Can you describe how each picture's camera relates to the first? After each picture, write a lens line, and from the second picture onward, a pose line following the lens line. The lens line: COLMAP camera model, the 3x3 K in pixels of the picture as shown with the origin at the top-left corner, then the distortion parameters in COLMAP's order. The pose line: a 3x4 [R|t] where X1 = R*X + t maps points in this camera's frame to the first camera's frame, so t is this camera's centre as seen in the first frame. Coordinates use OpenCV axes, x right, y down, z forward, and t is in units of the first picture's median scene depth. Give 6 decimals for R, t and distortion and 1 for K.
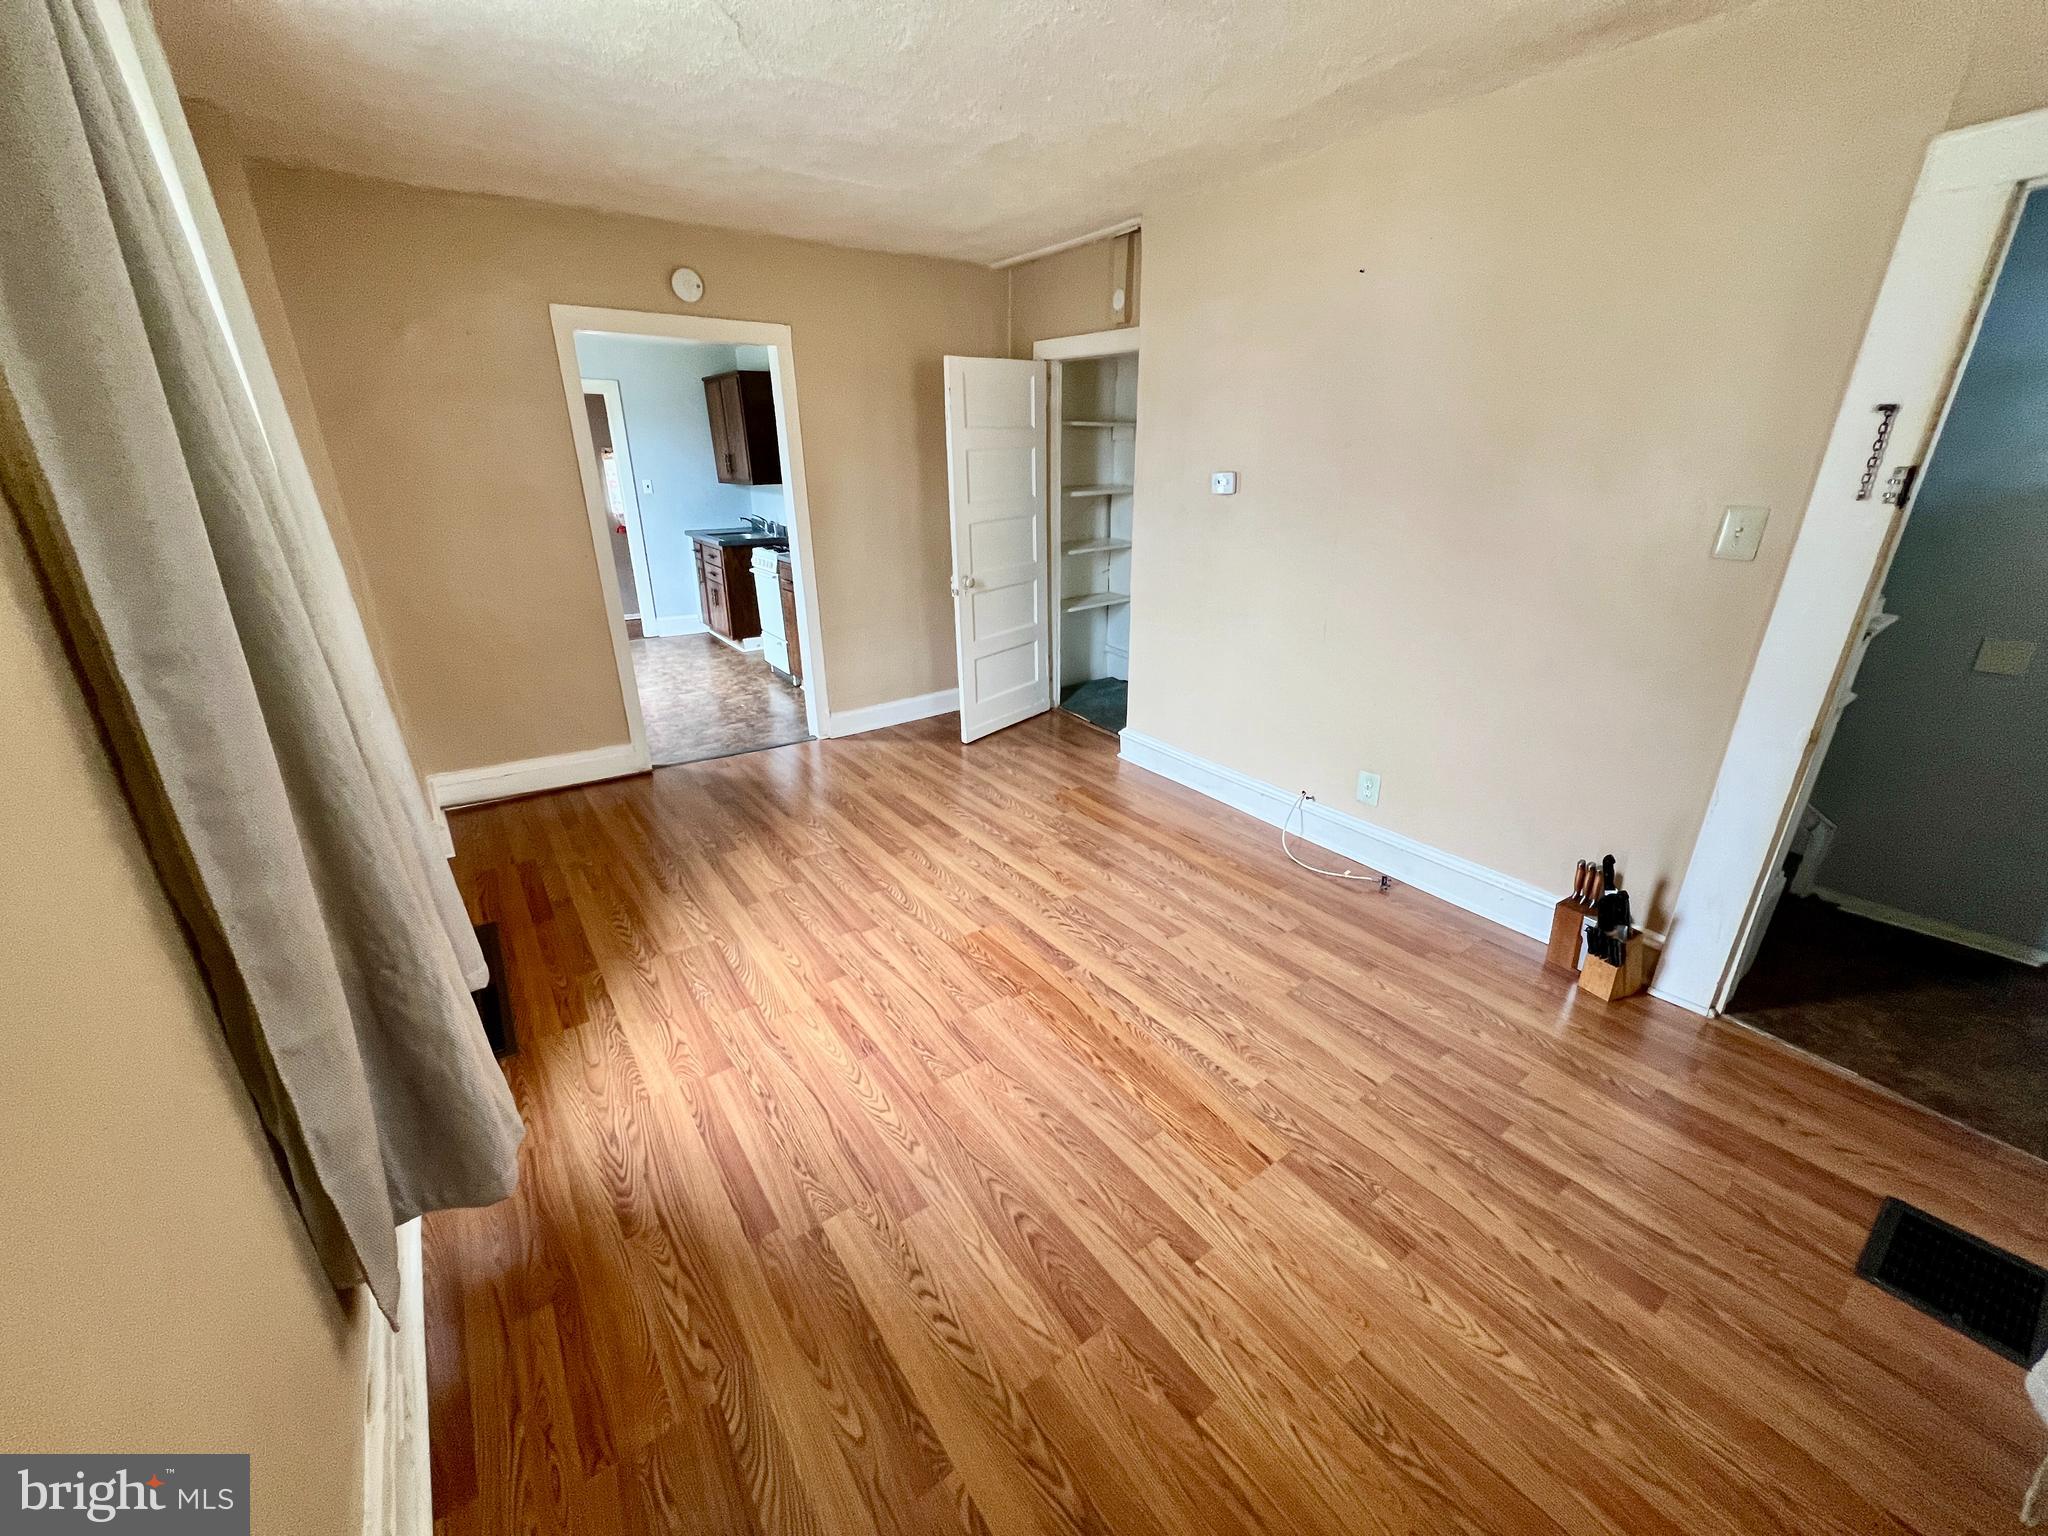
lens RADIAL K [[815.8, 0, 1028.4], [0, 815.8, 768.8], [0, 0, 1]] dist [-0.000106, 0.000068]
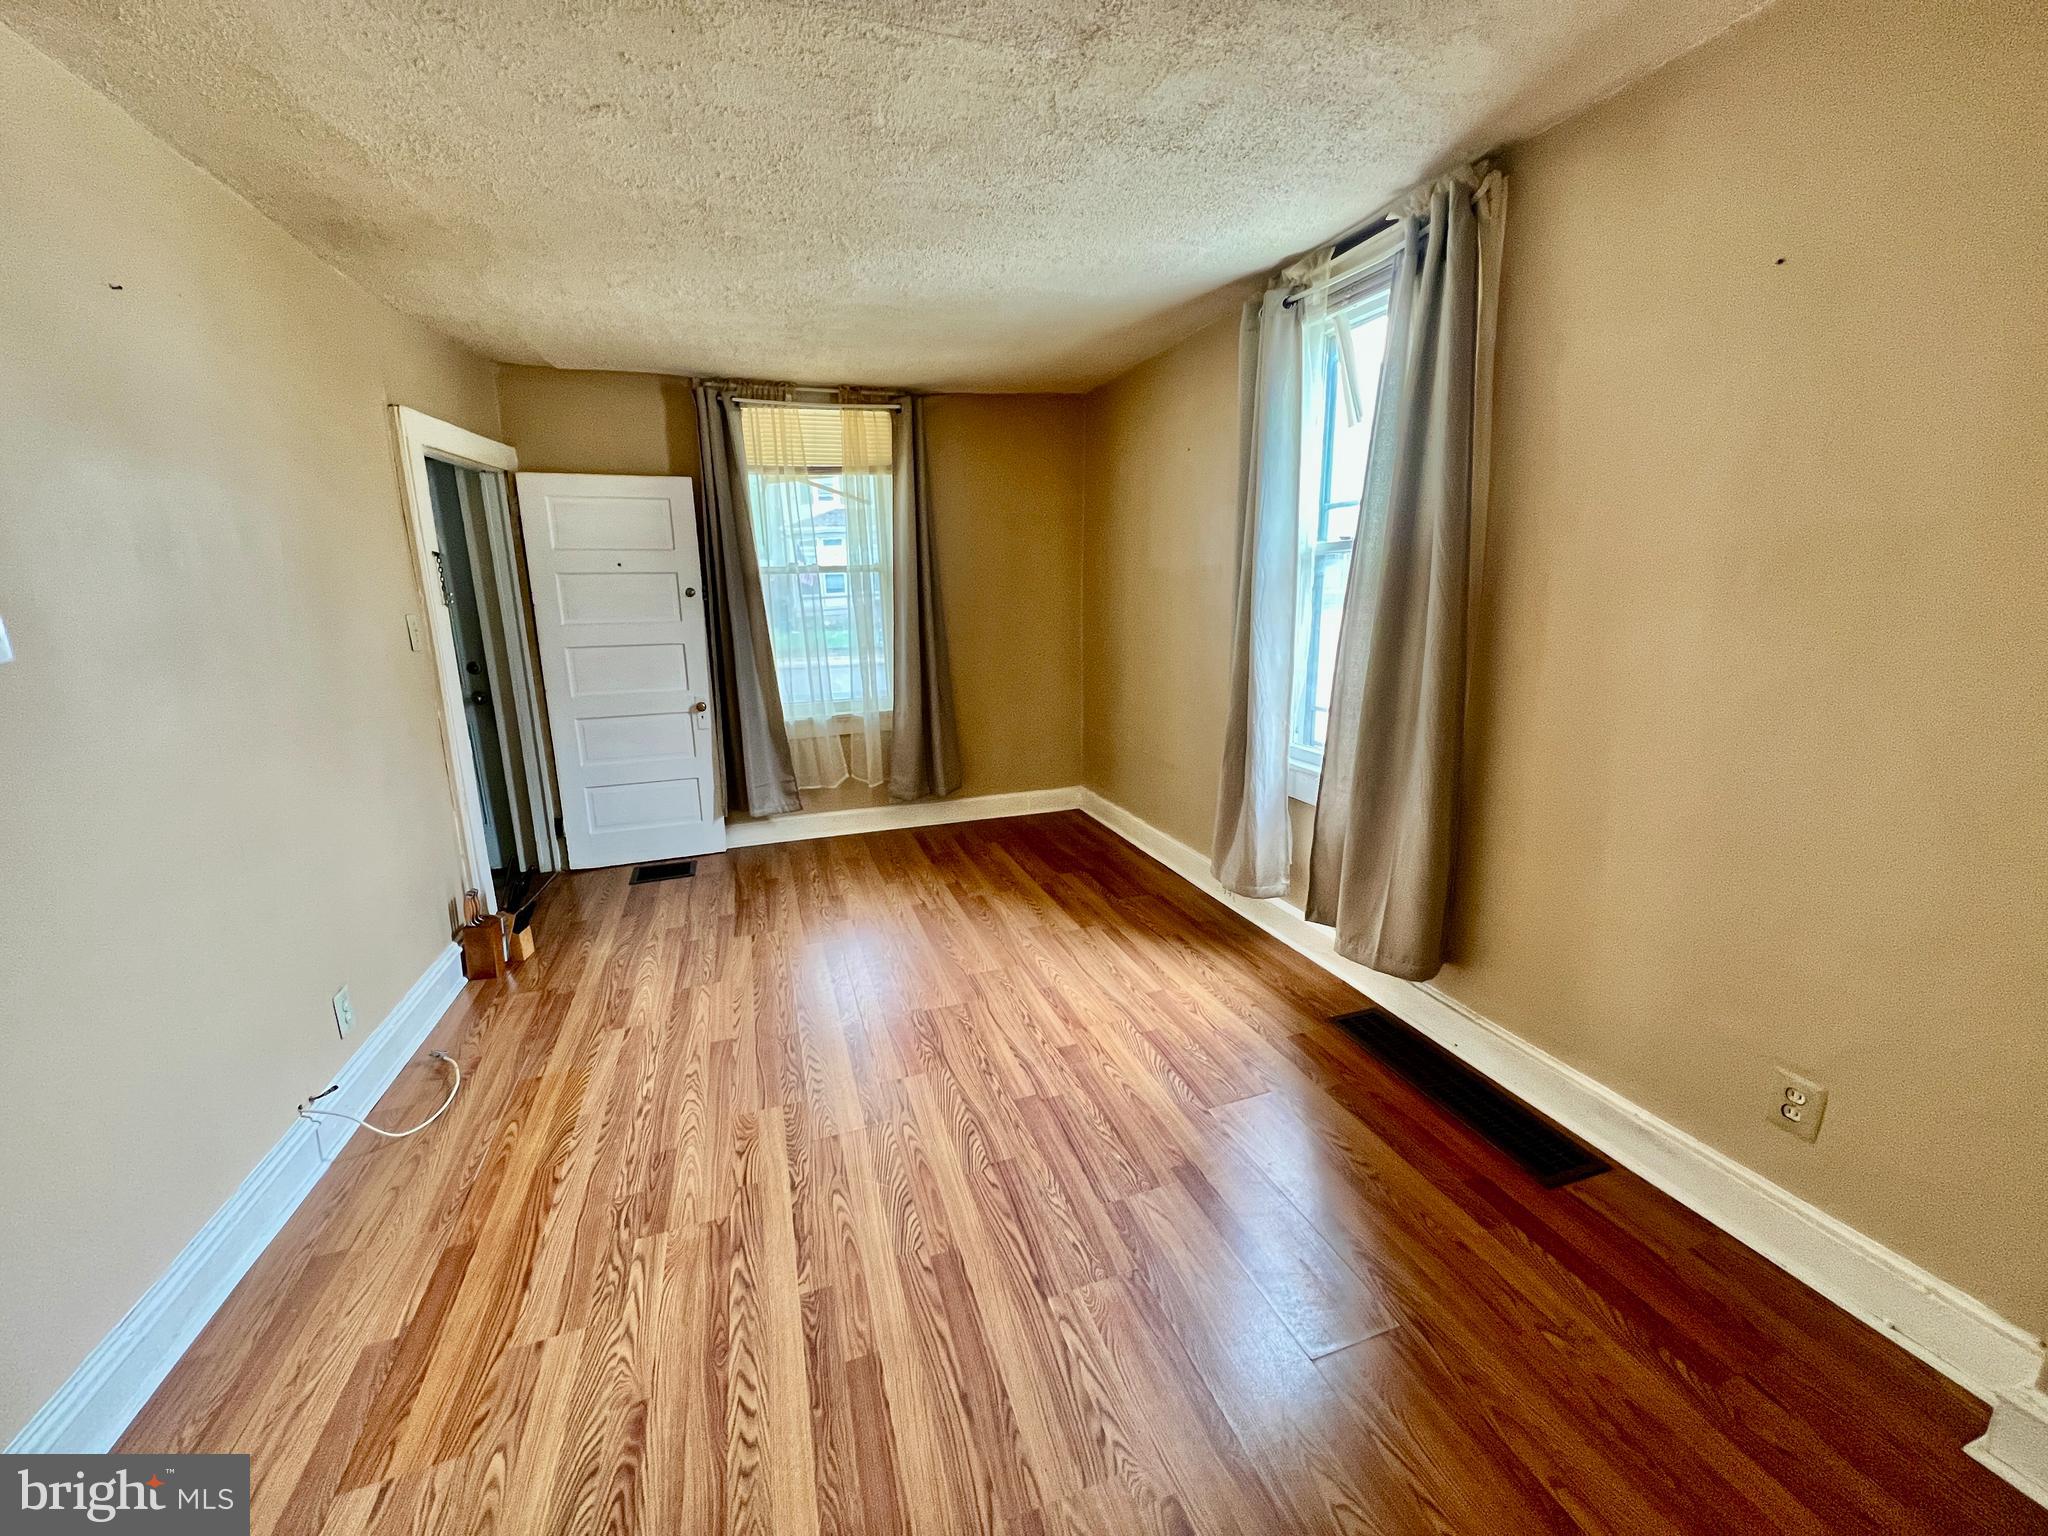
lens RADIAL K [[815.8, 0, 1024.0], [0, 815.8, 762.3], [0, 0, 1]] dist [-0.000106, 0.000068]
pose [[-0.955450, -0.033814, 0.293209, -0.438651], [0.136237, 0.830733, 0.539743, -0.555103], [-0.261829, 0.555644, -0.789117, 1.511855]]
